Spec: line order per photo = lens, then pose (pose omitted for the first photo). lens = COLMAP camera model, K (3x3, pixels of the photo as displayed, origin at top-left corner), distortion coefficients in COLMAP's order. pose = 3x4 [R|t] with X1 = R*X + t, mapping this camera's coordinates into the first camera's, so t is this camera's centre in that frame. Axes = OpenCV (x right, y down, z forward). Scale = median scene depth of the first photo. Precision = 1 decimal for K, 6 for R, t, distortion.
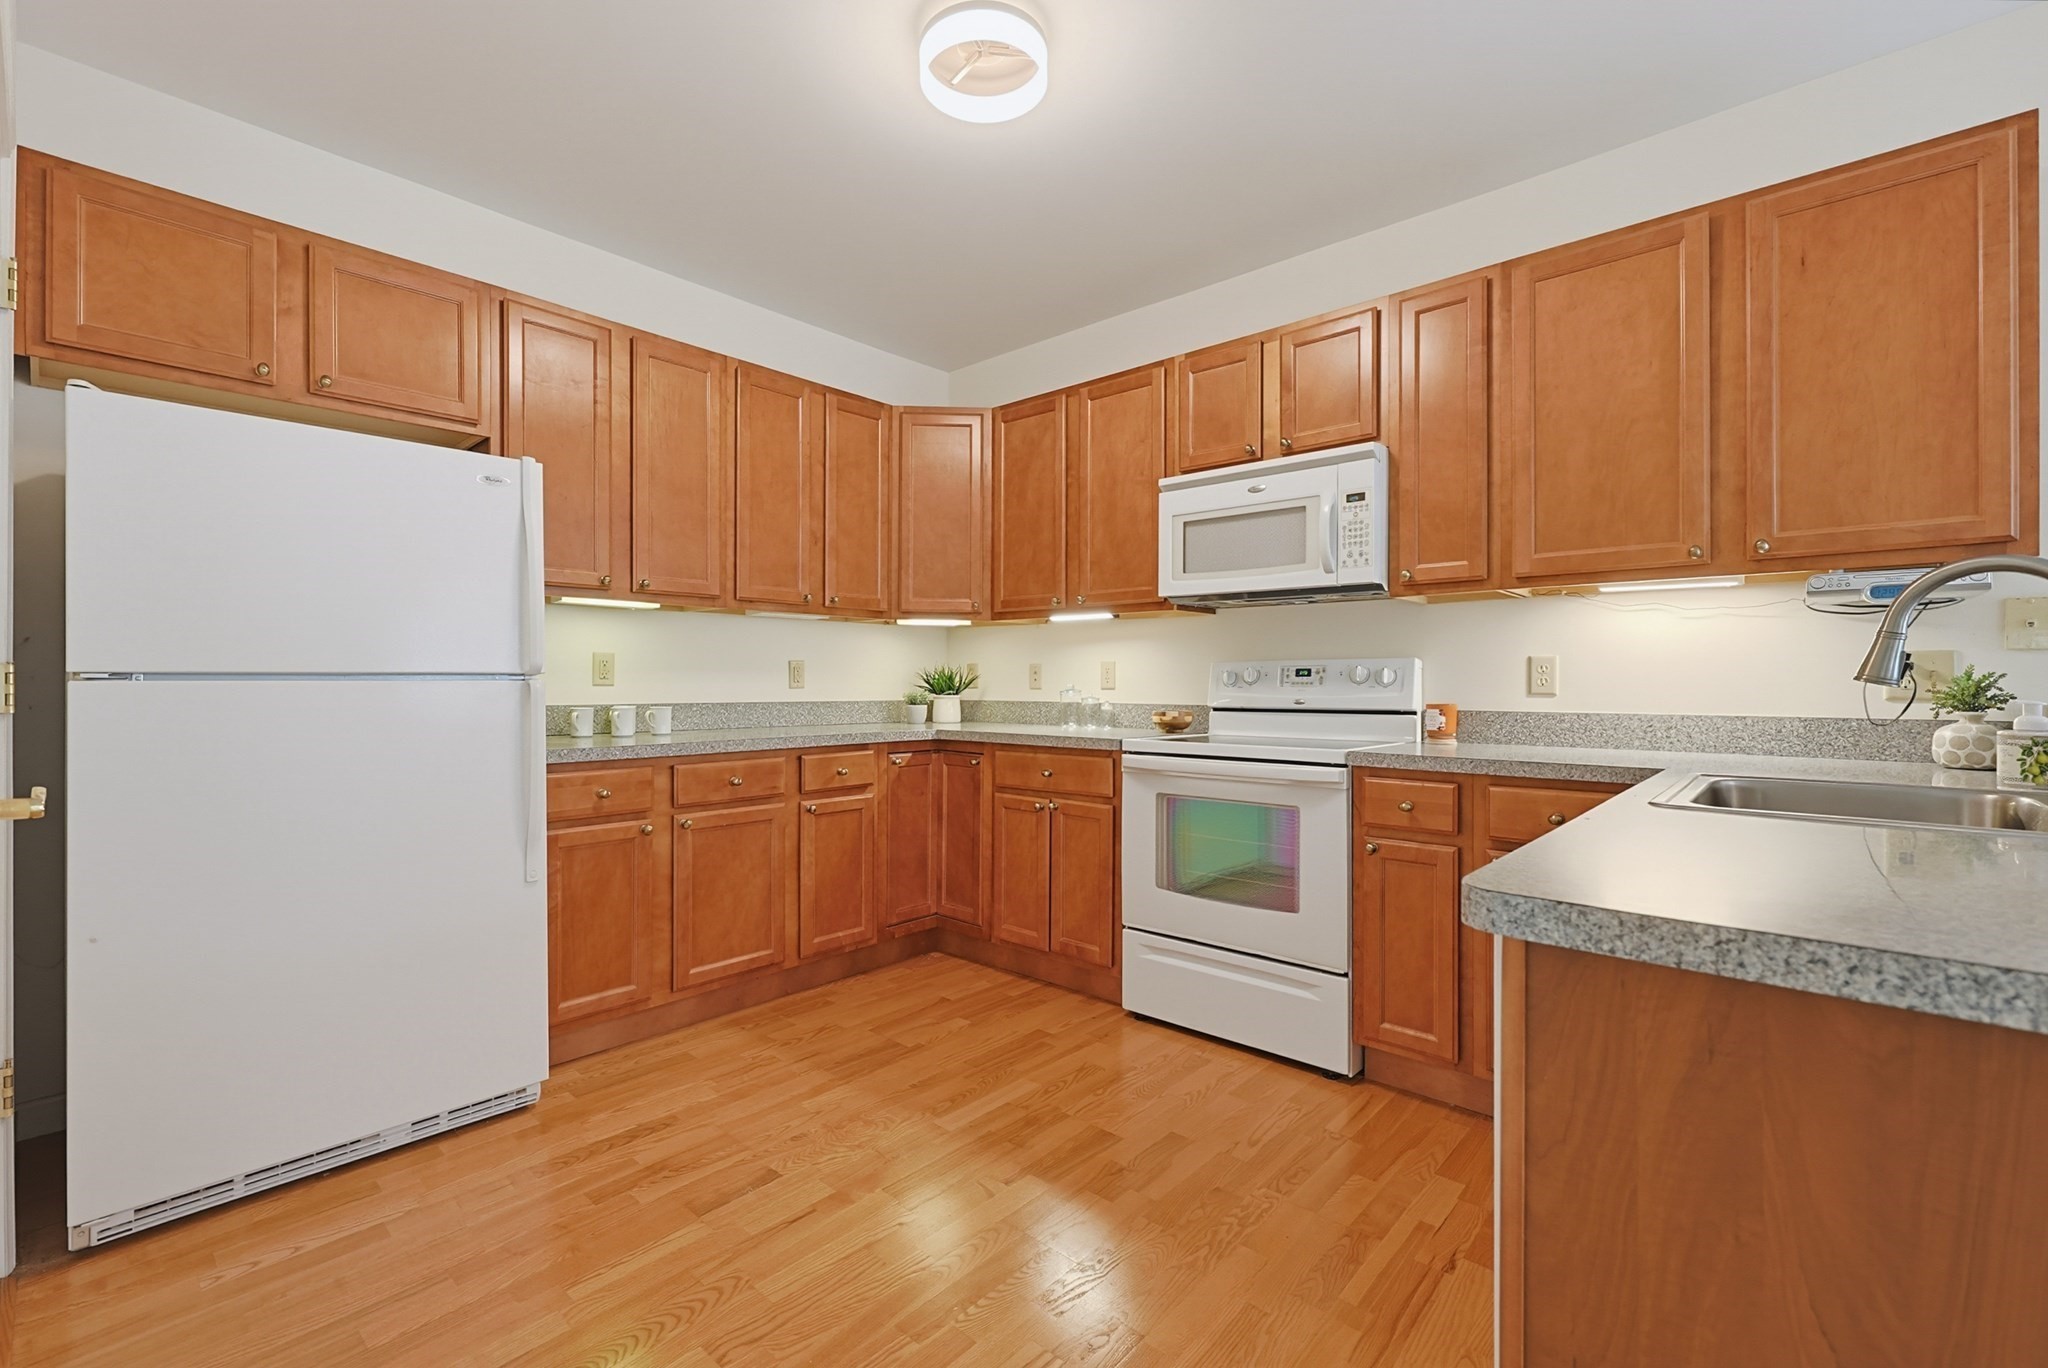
lens RADIAL K [[881.1, 0, 1019.7], [0, 881.1, 663.0], [0, 0, 1]] dist [-0.000600, -0.000127]
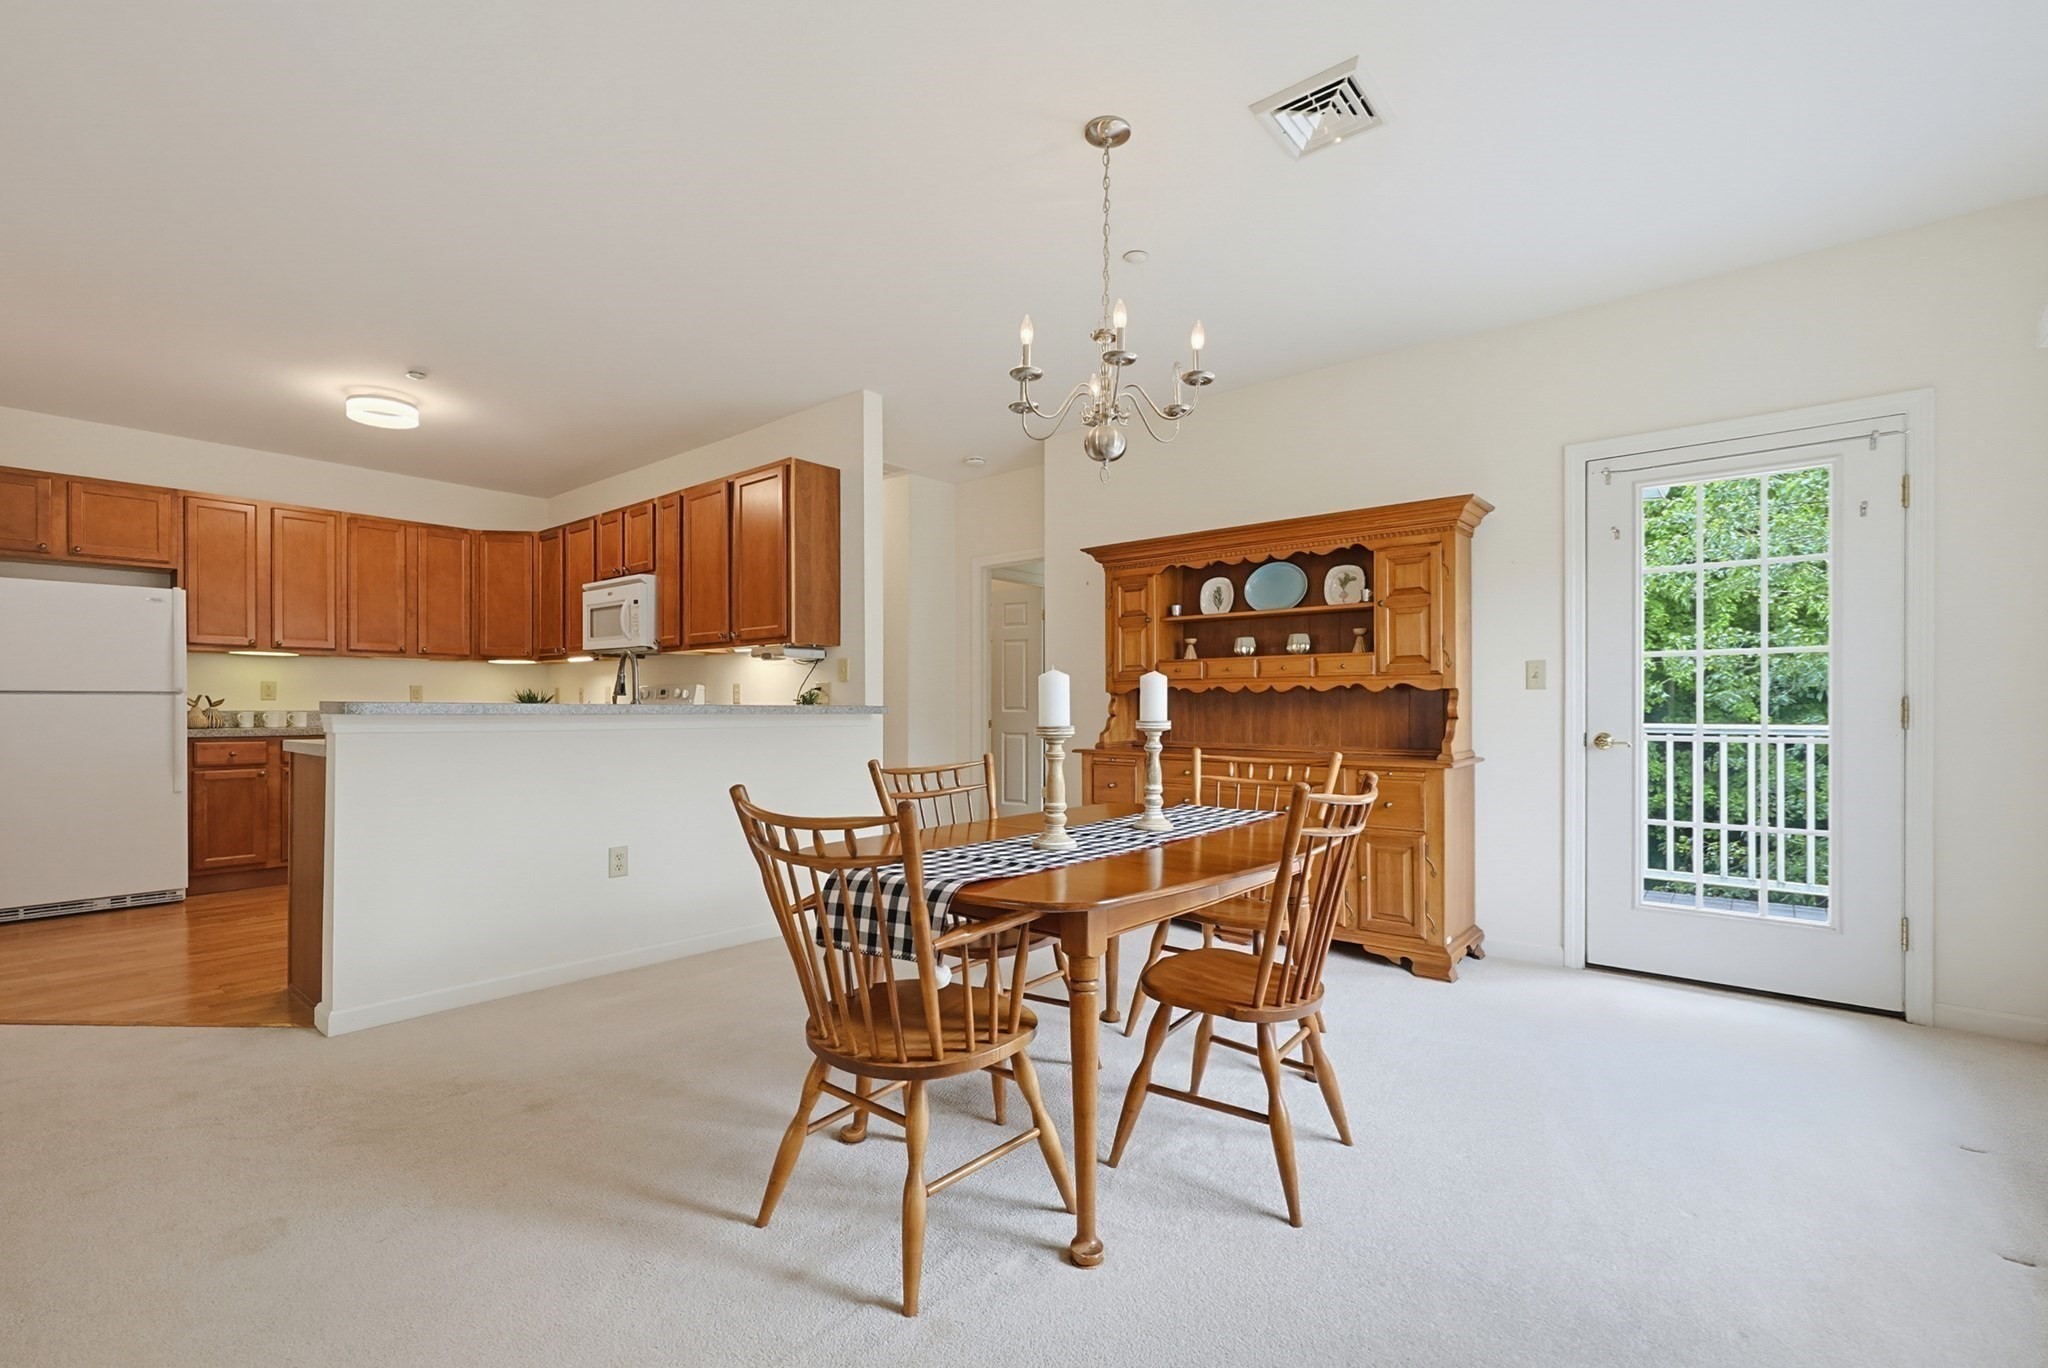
lens RADIAL K [[898.0, 0, 1015.7], [0, 898.0, 690.4], [0, 0, 1]] dist [0.001214, 0.000333]
pose [[0.999467, -0.000210, 0.032655, 1.111832], [0.000104, 0.999995, 0.003221, 0.001195], [-0.032656, -0.003216, 0.999461, -0.976172]]
